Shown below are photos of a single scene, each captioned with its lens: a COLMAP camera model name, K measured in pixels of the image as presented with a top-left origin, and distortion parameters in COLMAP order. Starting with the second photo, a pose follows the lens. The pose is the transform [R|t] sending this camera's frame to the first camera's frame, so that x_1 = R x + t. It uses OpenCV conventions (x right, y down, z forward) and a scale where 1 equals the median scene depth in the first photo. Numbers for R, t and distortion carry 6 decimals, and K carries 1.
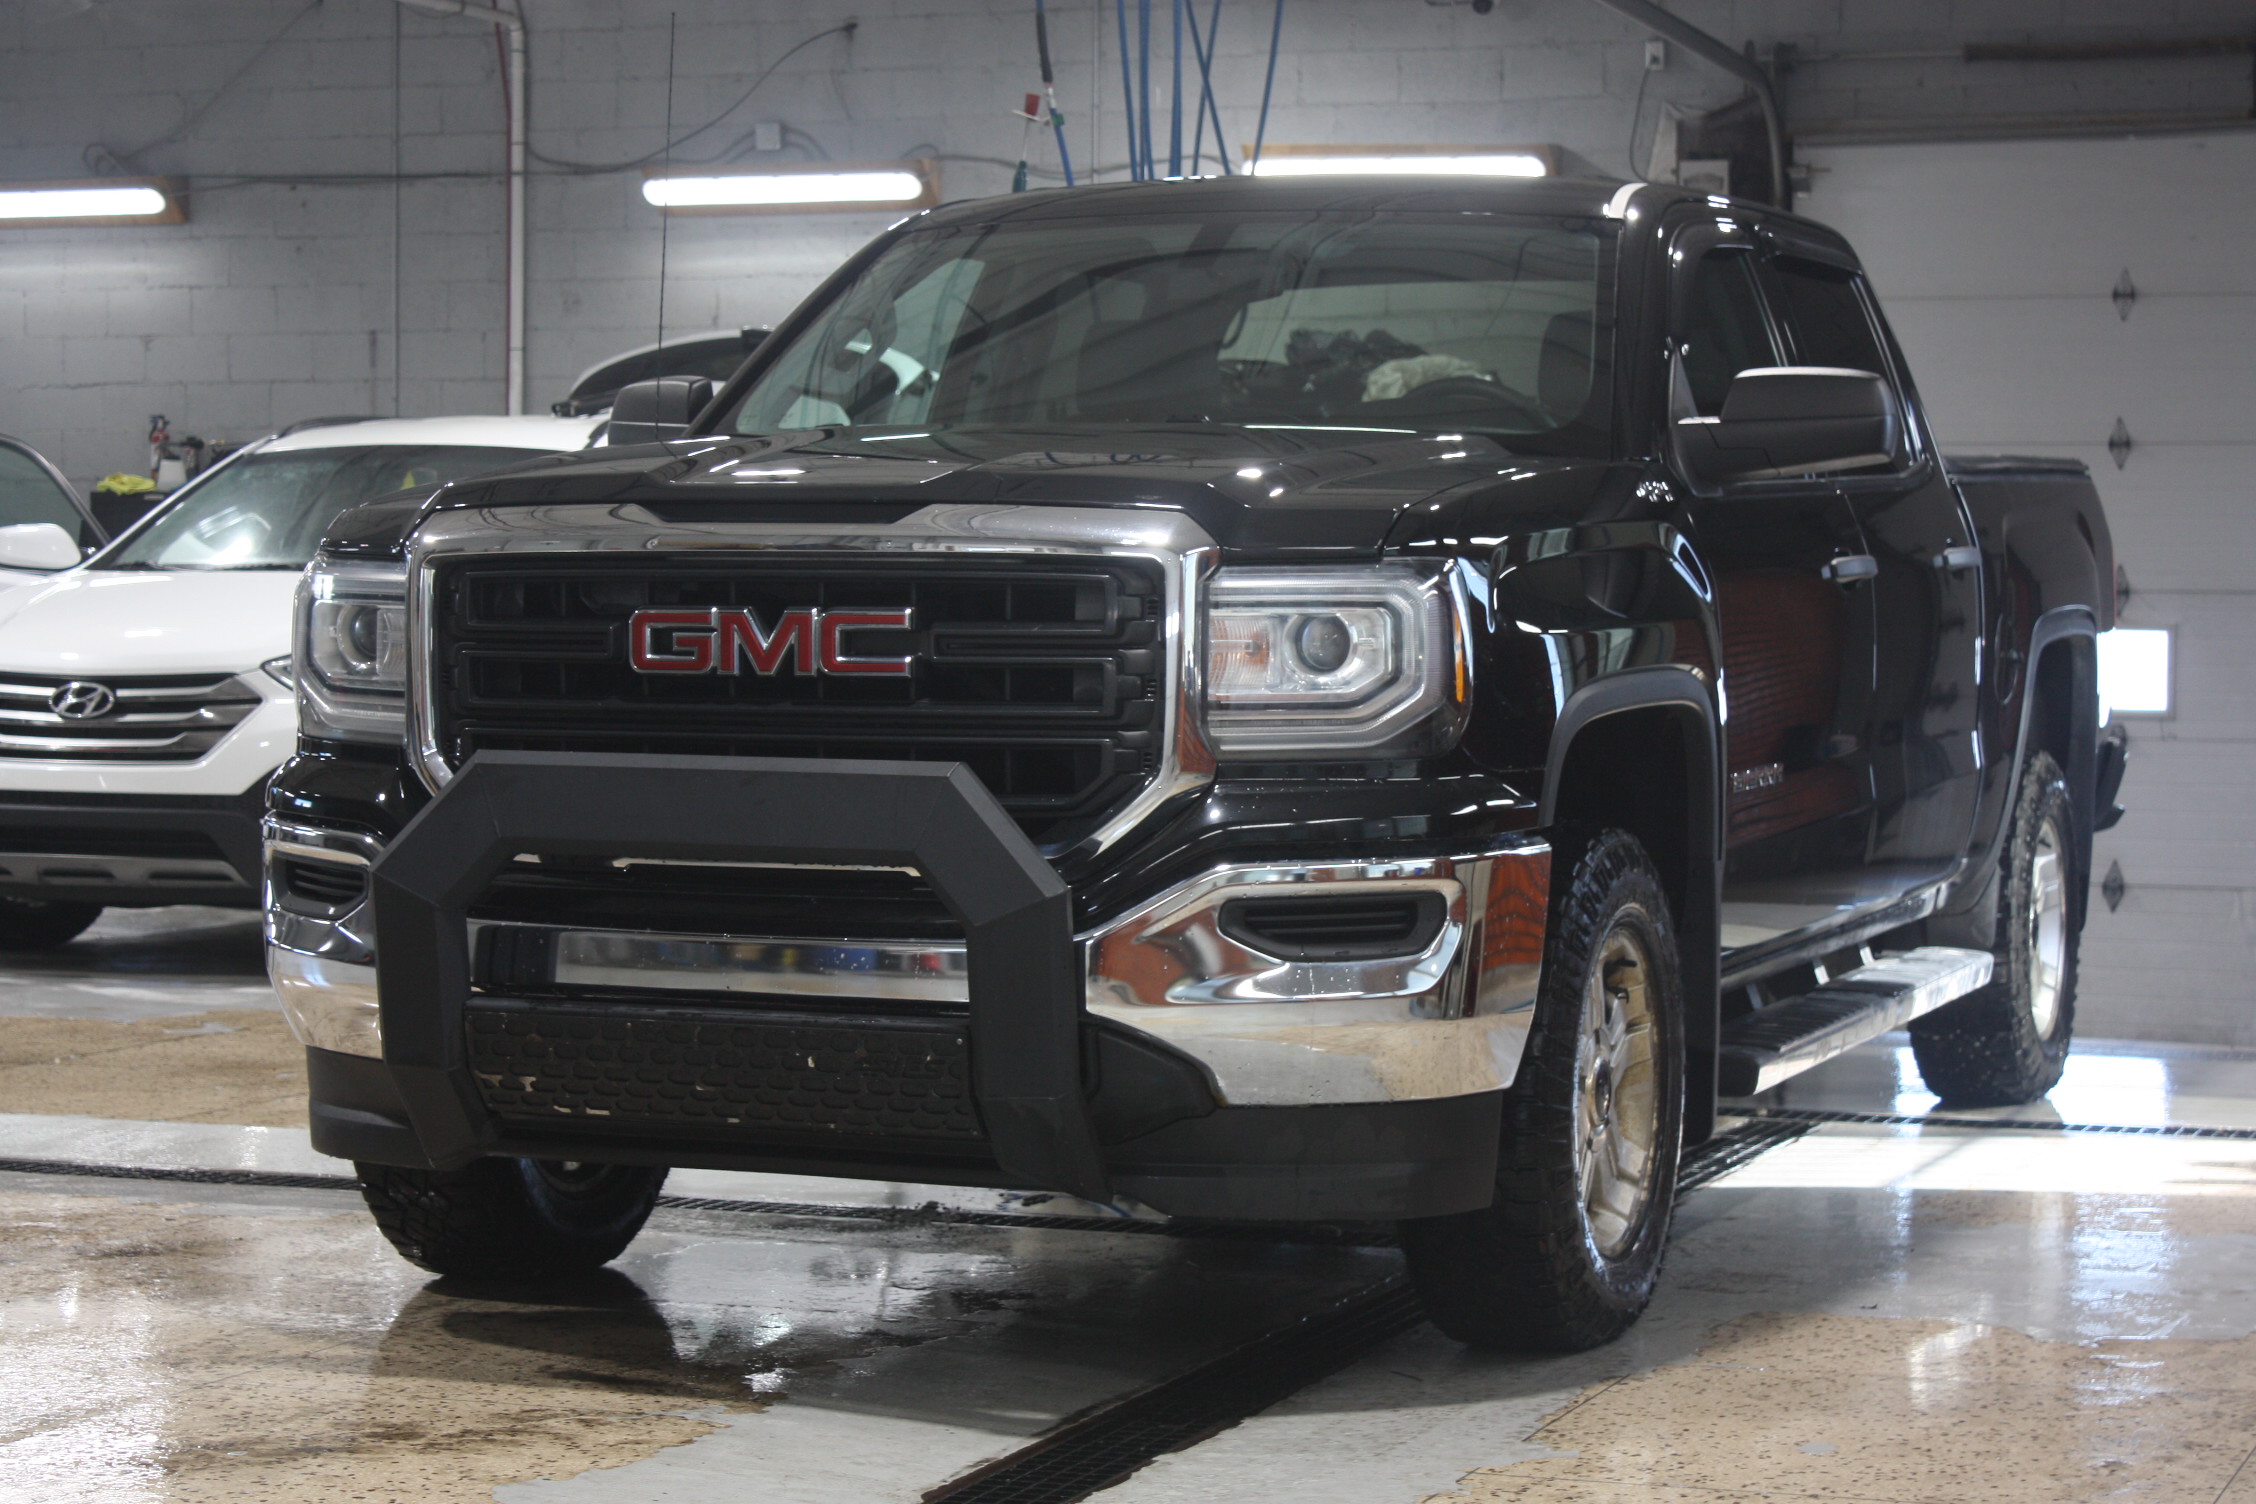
lens RADIAL K [[4746.1, 0, 1123.9], [0, 4746.1, 752.3], [0, 0, 1]] dist [0.034390, 0.000000]
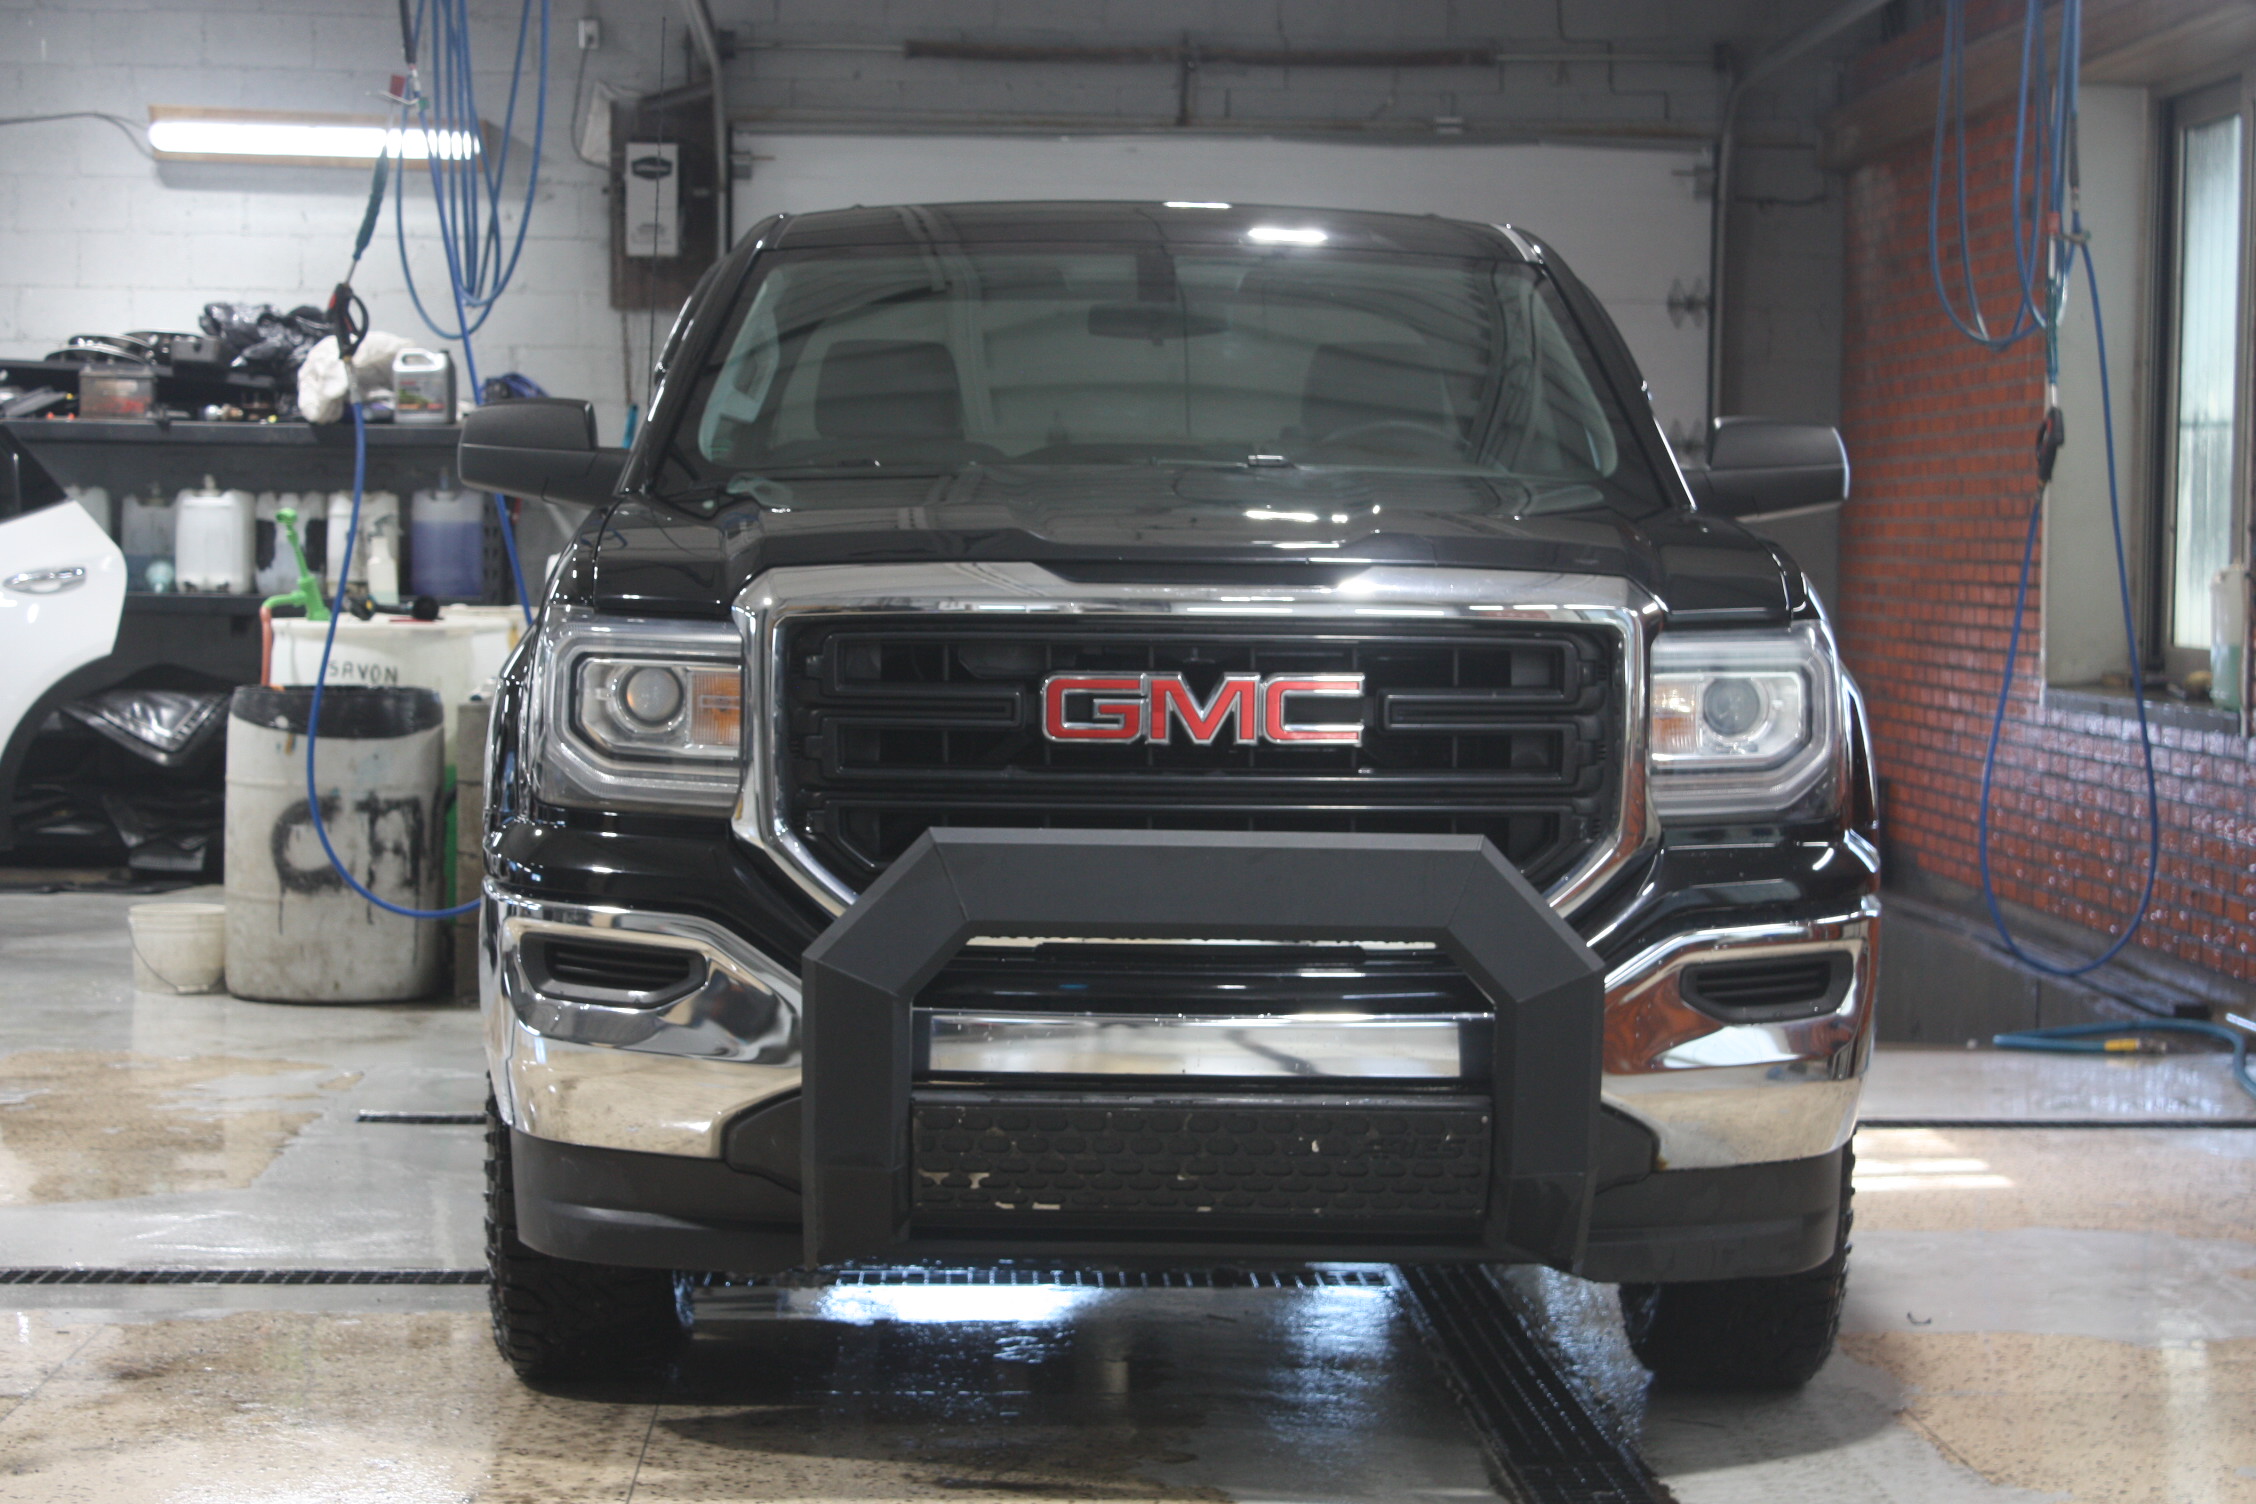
lens RADIAL K [[4746.1, 0, 1125.4], [0, 4746.1, 753.3], [0, 0, 1]] dist [0.034390, 0.000000]
pose [[0.920114, -0.012359, 0.391455, -0.453716], [0.007284, 0.999869, 0.014446, -0.027616], [-0.391582, -0.010441, 0.920084, 0.118703]]
